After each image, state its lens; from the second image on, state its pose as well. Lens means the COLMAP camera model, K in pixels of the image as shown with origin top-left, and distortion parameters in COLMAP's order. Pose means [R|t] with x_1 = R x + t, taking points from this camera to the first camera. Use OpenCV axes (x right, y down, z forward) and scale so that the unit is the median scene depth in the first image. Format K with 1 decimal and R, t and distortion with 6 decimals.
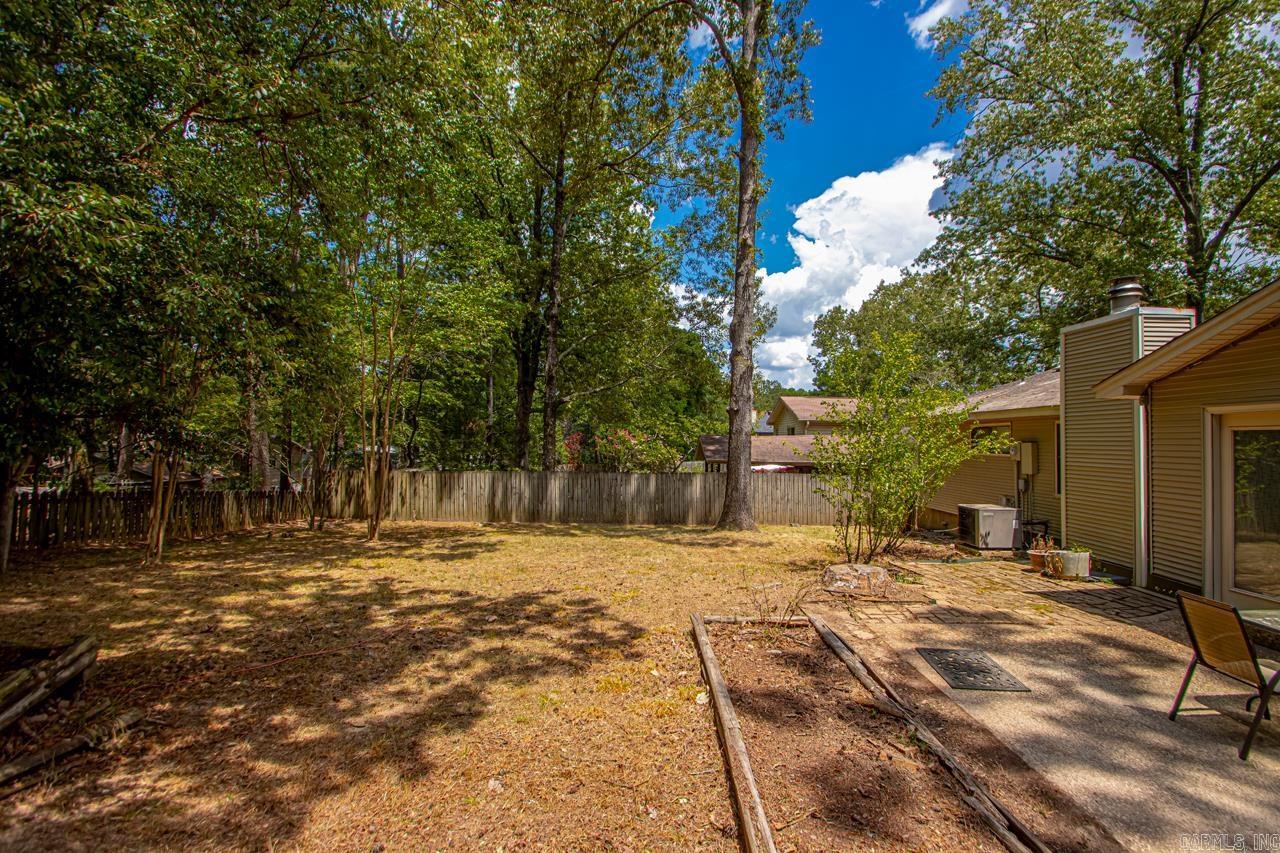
lens RADIAL K [[596.7, 0, 651.9], [0, 596.7, 425.6], [0, 0, 1]] dist [0.023349, -0.022272]
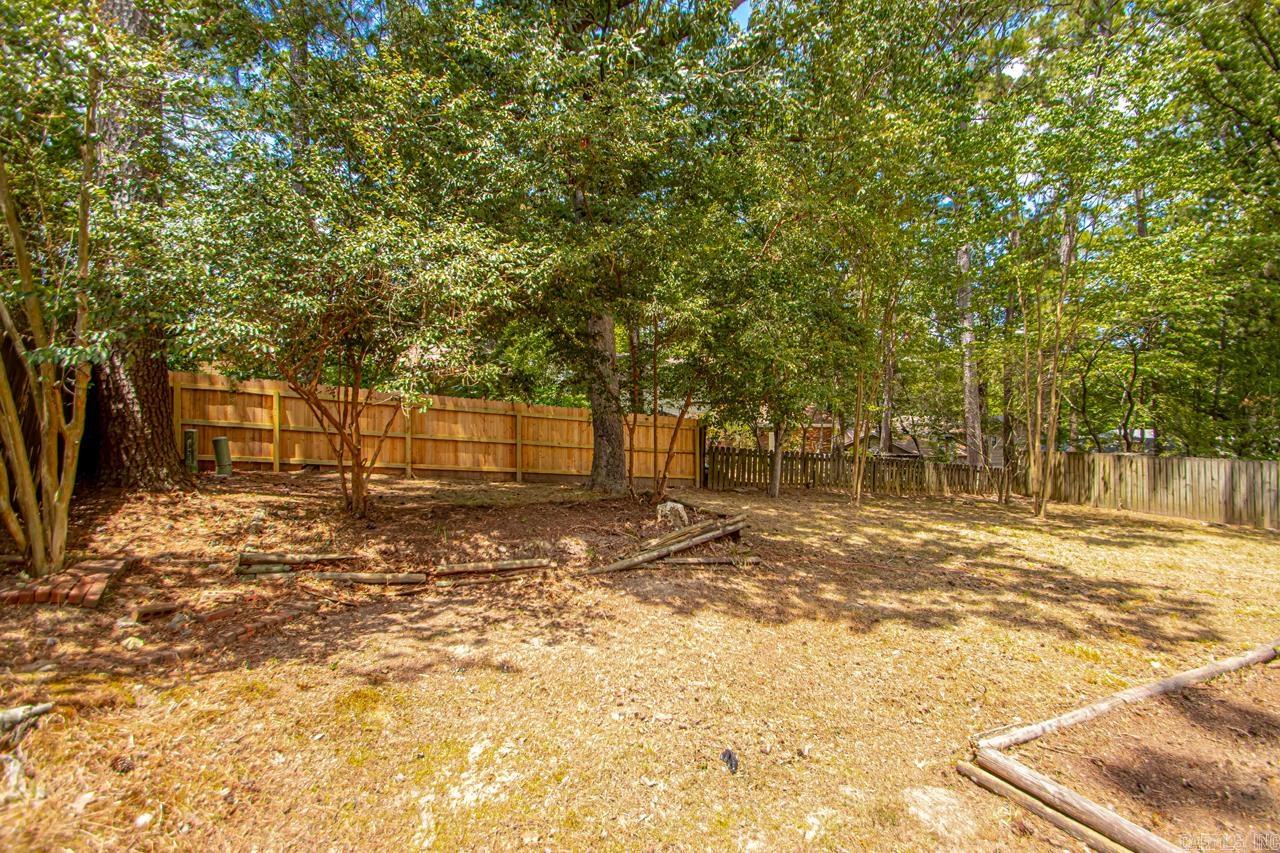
lens RADIAL K [[596.7, 0, 651.9], [0, 596.7, 425.6], [0, 0, 1]] dist [0.023349, -0.022272]
pose [[0.421847, 0.001966, -0.906665, 0.429171], [0.021975, 0.999682, 0.012392, 0.020966], [0.906401, -0.025152, 0.421669, -0.052621]]
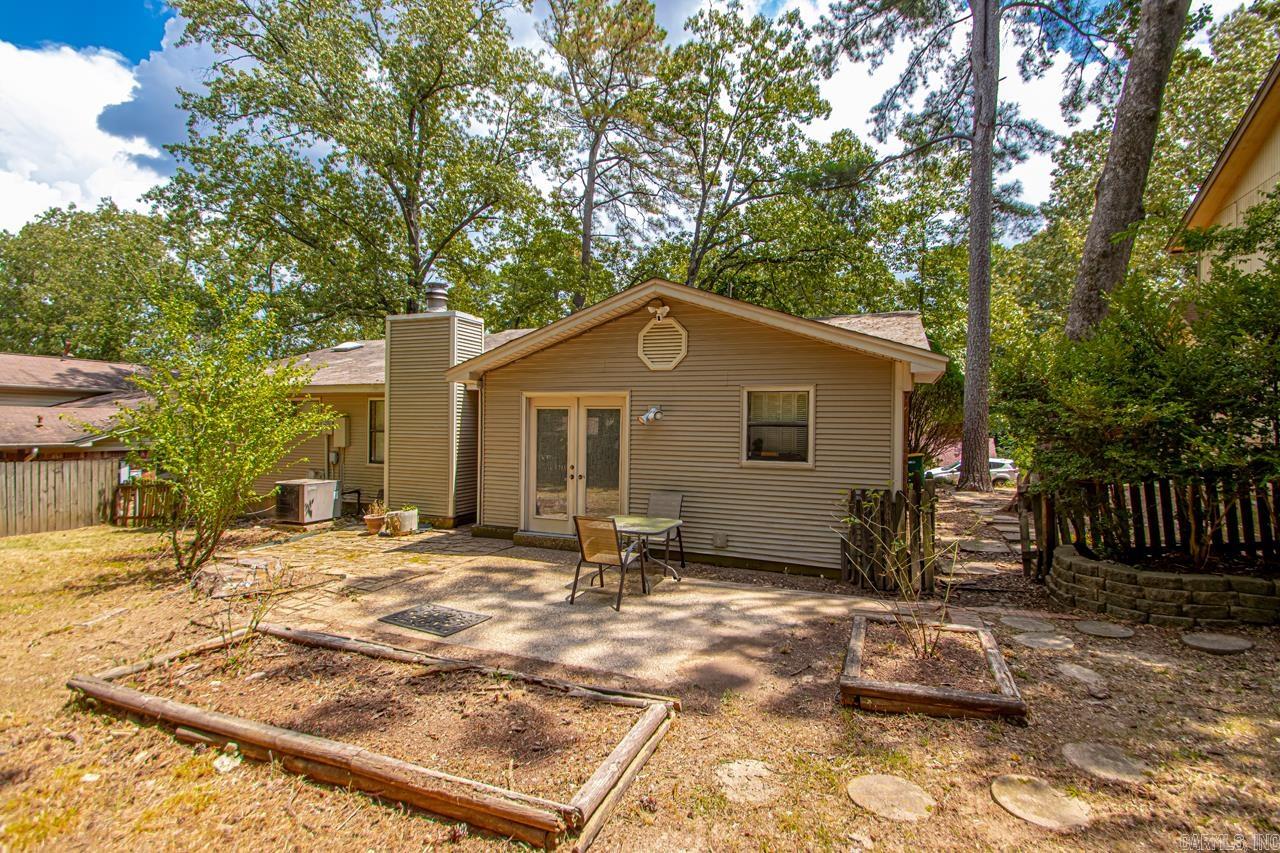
lens RADIAL K [[596.7, 0, 651.9], [0, 596.7, 425.6], [0, 0, 1]] dist [0.023349, -0.022272]
pose [[0.369798, -0.007656, 0.929081, -0.303448], [-0.028523, 0.999401, 0.019588, 0.013558], [-0.928674, -0.033744, 0.369358, 0.204017]]
